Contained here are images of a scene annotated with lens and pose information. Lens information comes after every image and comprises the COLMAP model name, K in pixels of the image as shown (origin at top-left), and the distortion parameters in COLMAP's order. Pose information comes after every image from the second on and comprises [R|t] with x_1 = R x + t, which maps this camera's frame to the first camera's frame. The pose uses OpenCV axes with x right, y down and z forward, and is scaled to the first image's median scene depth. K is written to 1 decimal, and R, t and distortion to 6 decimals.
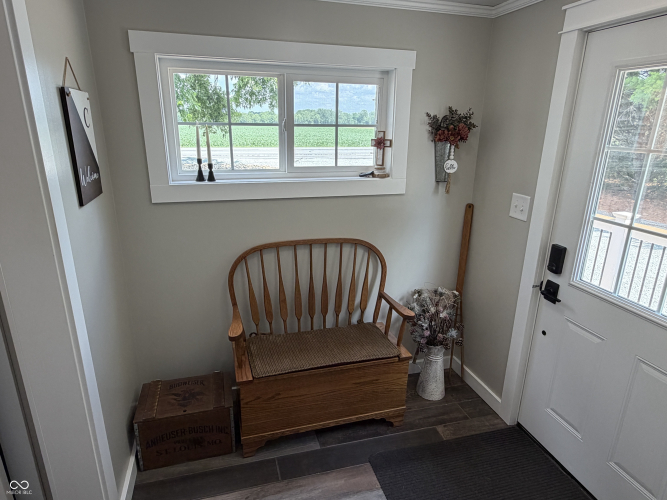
lens RADIAL K [[407.1, 0, 332.6], [0, 407.1, 248.9], [0, 0, 1]] dist [-0.001221, 0.004051]
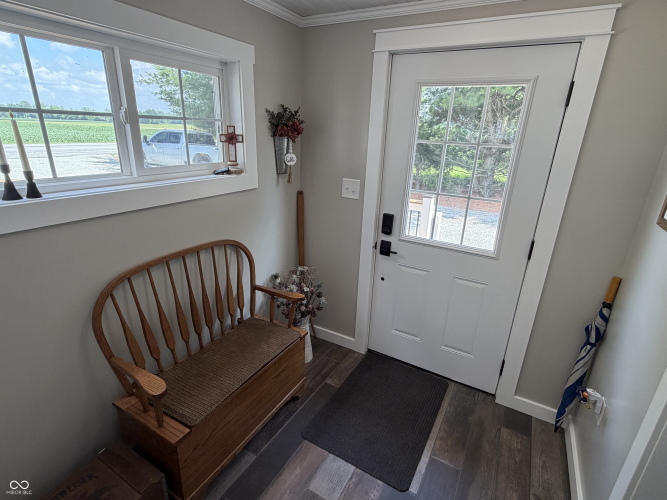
lens RADIAL K [[347.8, 0, 332.3], [0, 347.8, 249.6], [0, 0, 1]] dist [0.003440, -0.000310]
pose [[0.712493, -0.219176, 0.666570, -0.327461], [0.181083, 0.975220, 0.127105, -0.062878], [-0.677910, 0.030143, 0.734526, 0.233755]]
